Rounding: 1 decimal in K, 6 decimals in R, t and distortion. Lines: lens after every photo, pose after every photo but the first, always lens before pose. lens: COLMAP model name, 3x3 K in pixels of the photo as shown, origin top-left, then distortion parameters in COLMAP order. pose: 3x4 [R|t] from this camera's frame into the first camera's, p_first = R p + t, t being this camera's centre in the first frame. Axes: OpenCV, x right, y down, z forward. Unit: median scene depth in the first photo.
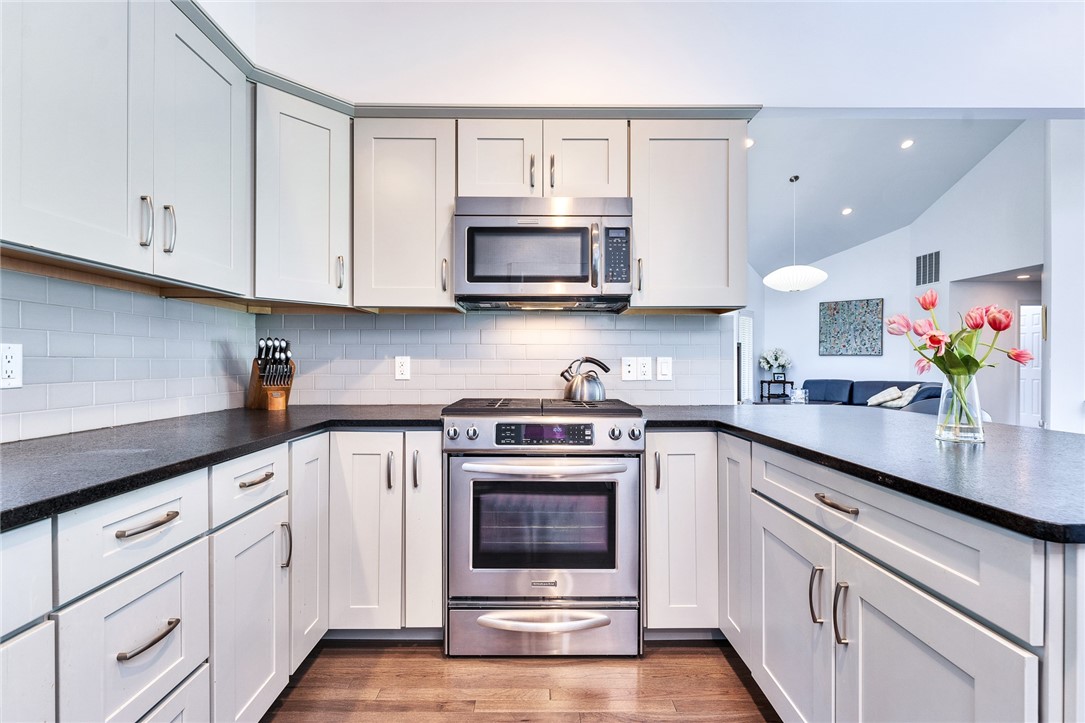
lens RADIAL K [[433.5, 0, 542.6], [0, 433.5, 364.6], [0, 0, 1]] dist [-0.005658, -0.000140]
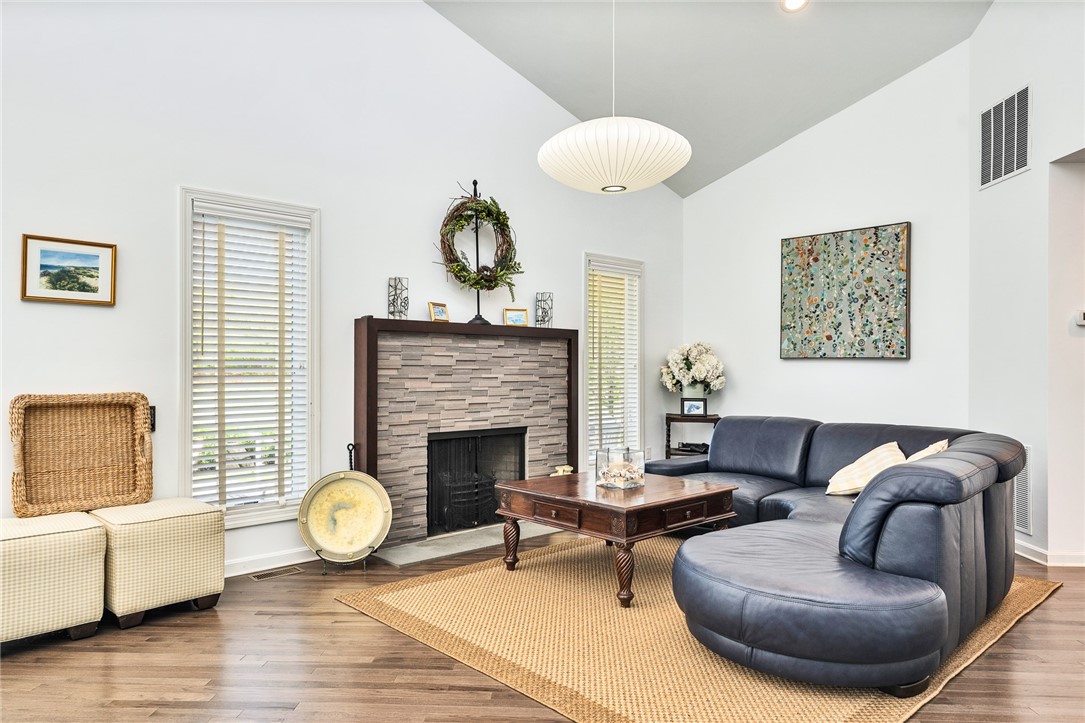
lens RADIAL K [[643.3, 0, 520.1], [0, 643.3, 371.5], [0, 0, 1]] dist [-0.006344, 0.004051]
pose [[0.998665, 0.004205, -0.051486, 0.431555], [-0.004387, 0.999985, -0.003427, -0.005399], [0.051470, 0.003648, 0.998668, 0.351789]]
